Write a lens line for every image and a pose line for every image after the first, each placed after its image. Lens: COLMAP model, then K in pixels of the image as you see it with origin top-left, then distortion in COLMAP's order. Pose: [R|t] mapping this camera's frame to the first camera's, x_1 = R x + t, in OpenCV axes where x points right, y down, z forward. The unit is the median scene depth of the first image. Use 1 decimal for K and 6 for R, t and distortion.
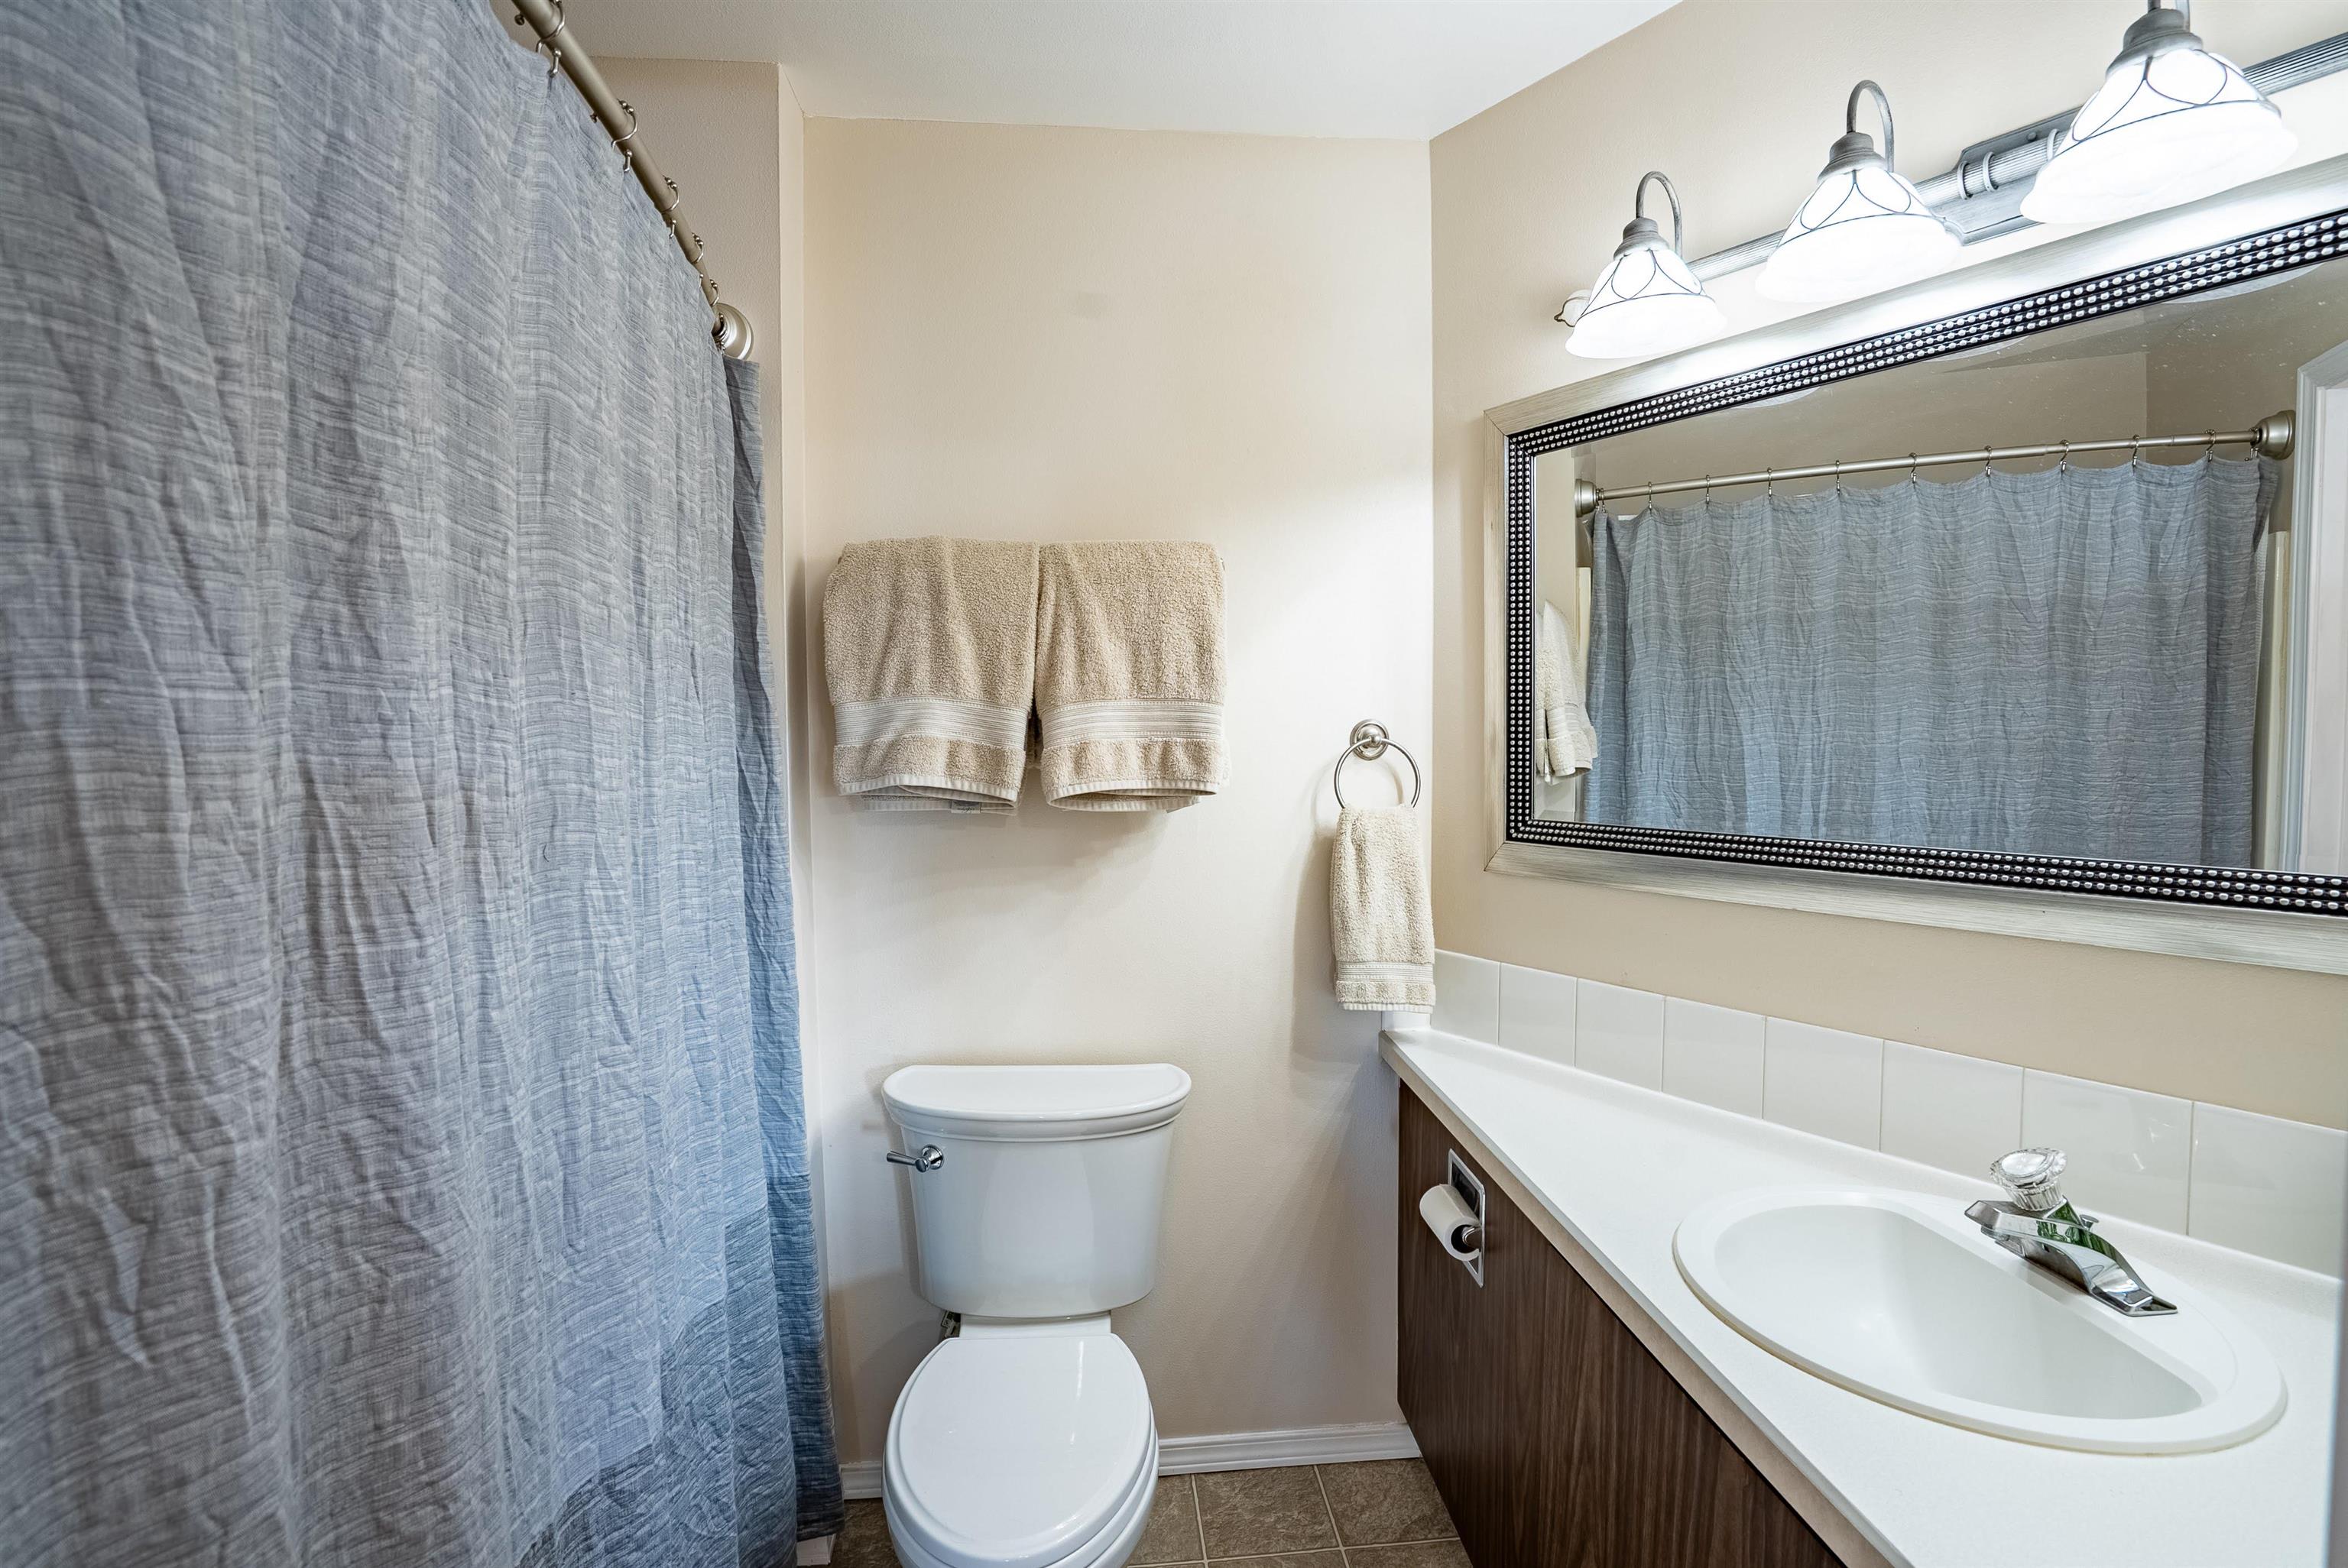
lens RADIAL K [[1118.0, 0, 1204.8], [0, 1118.0, 774.2], [0, 0, 1]] dist [-0.072475, 0.035499]
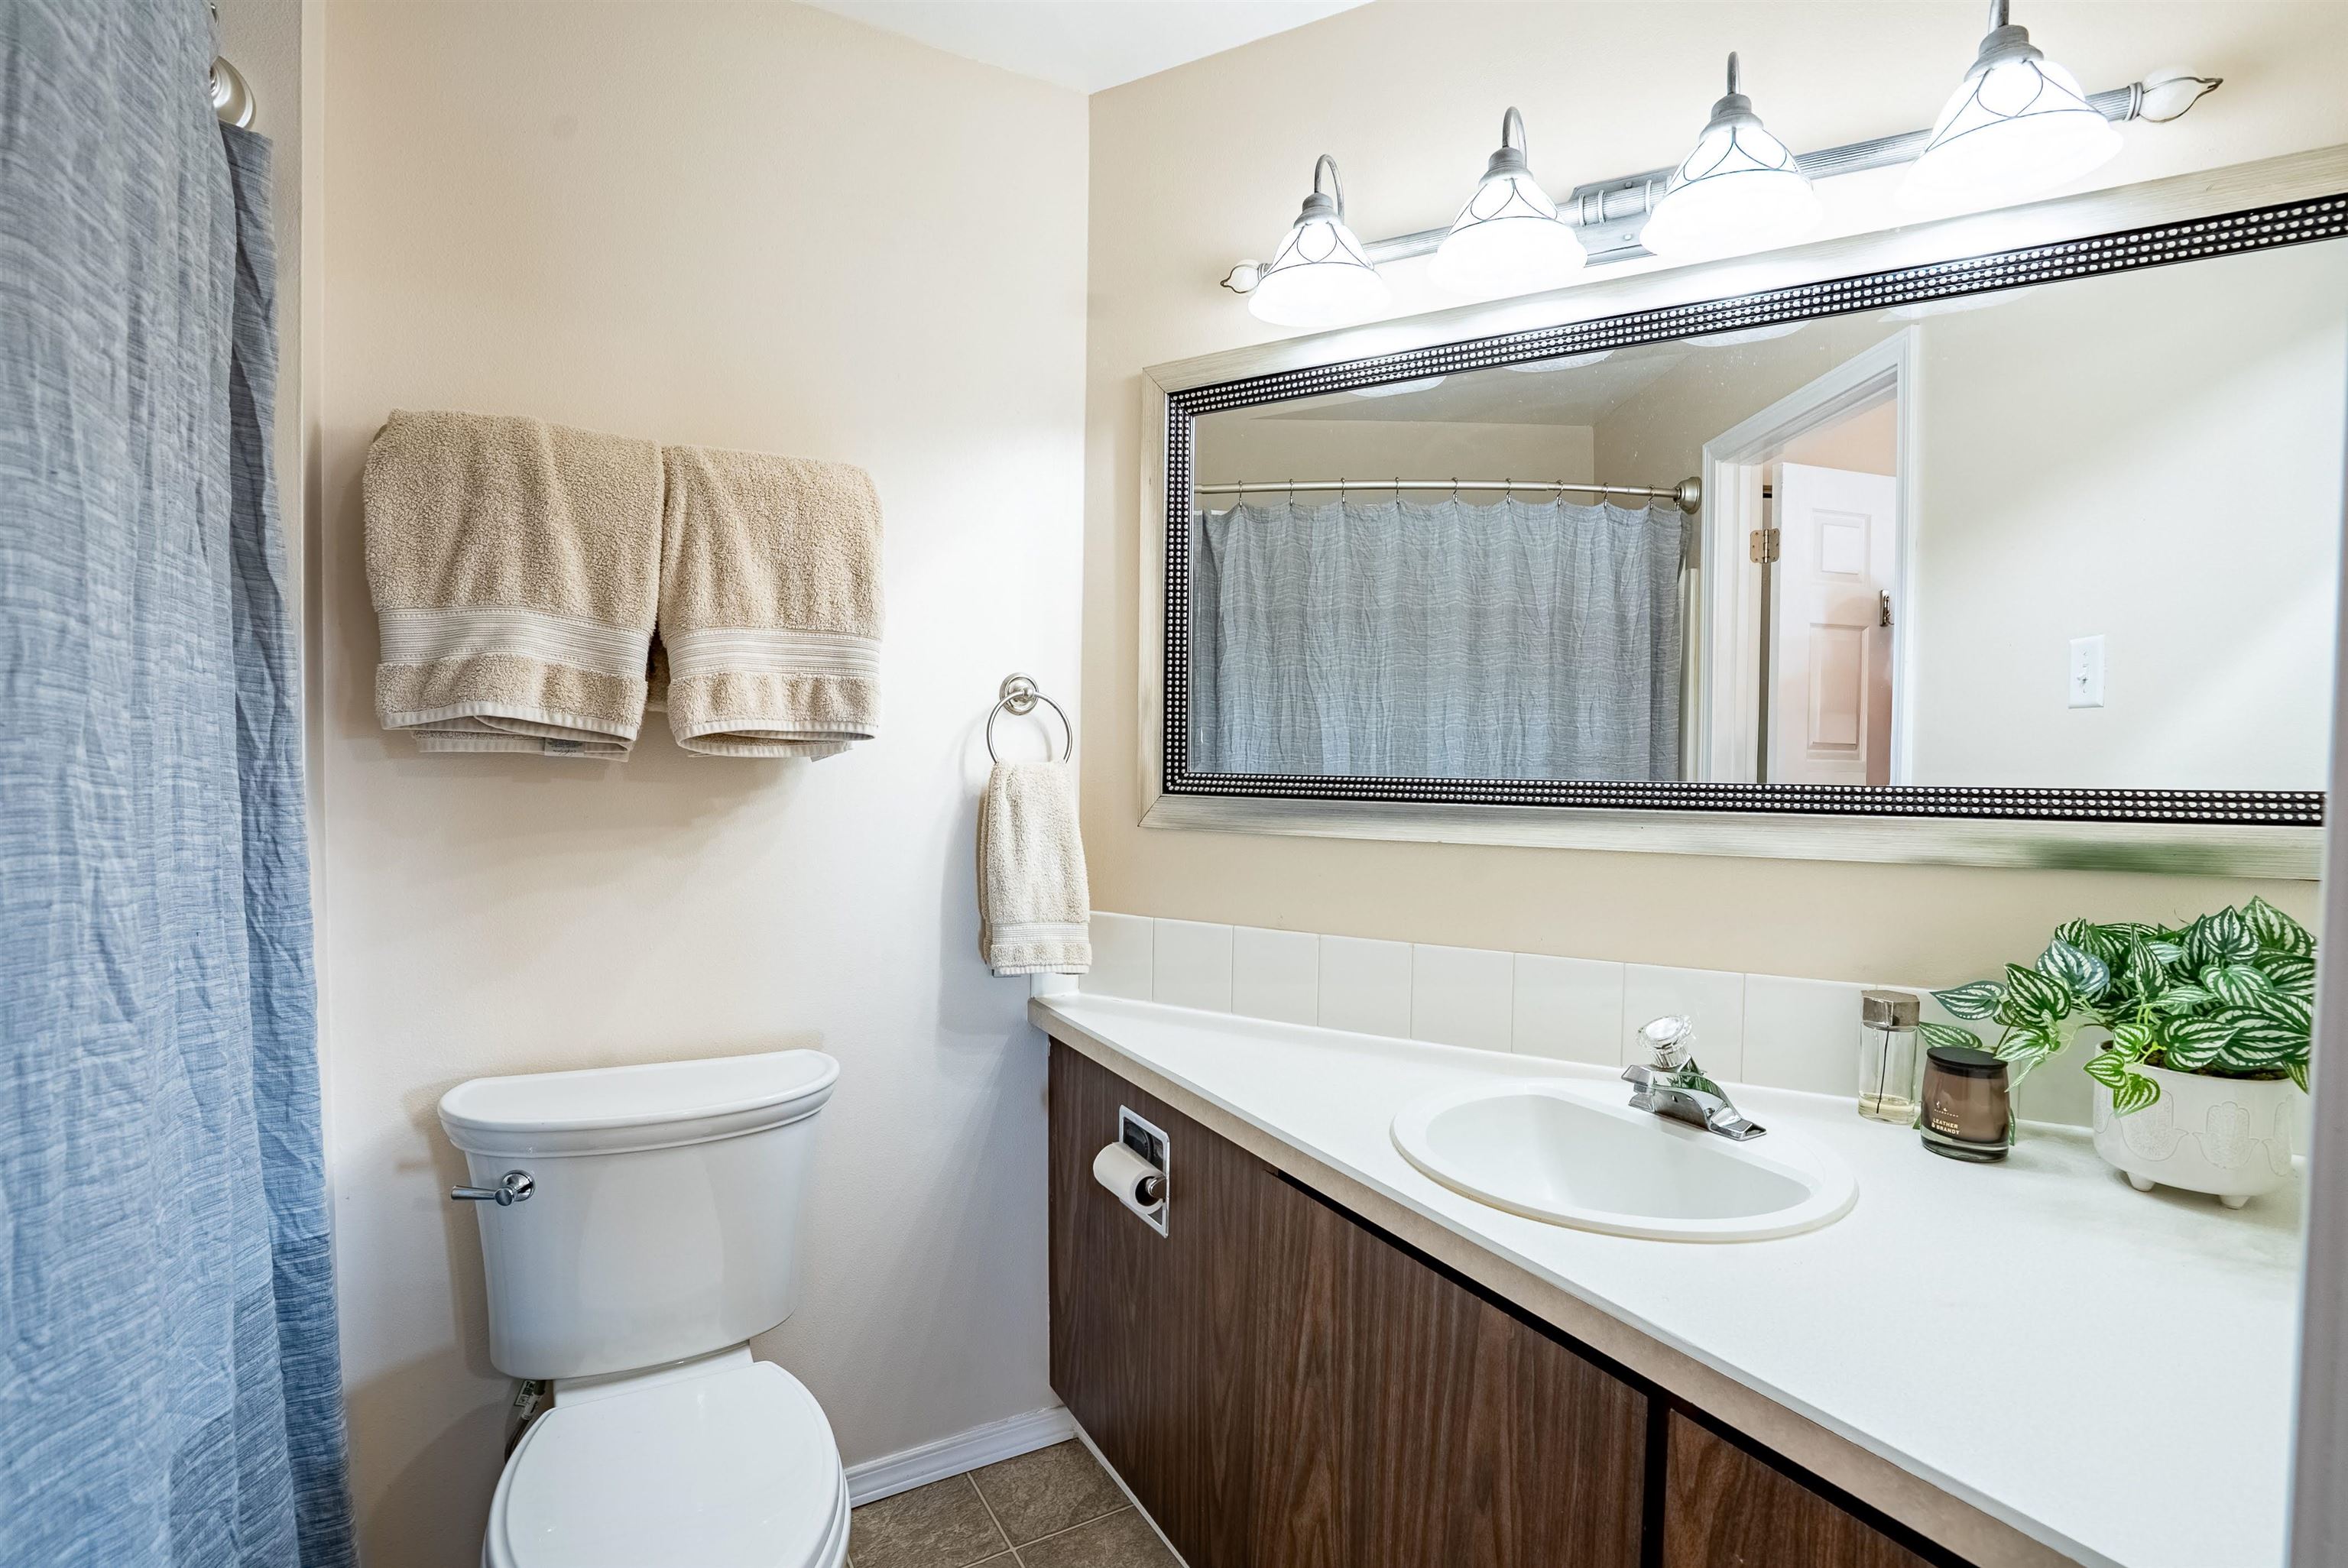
lens RADIAL K [[1099.4, 0, 1185.4], [0, 1099.4, 786.5], [0, 0, 1]] dist [-0.059962, 0.020776]
pose [[0.907254, 0.003915, 0.420565, -0.136902], [0.003888, 0.999836, -0.017694, 0.074983], [-0.420565, 0.017688, 0.907090, 0.092368]]
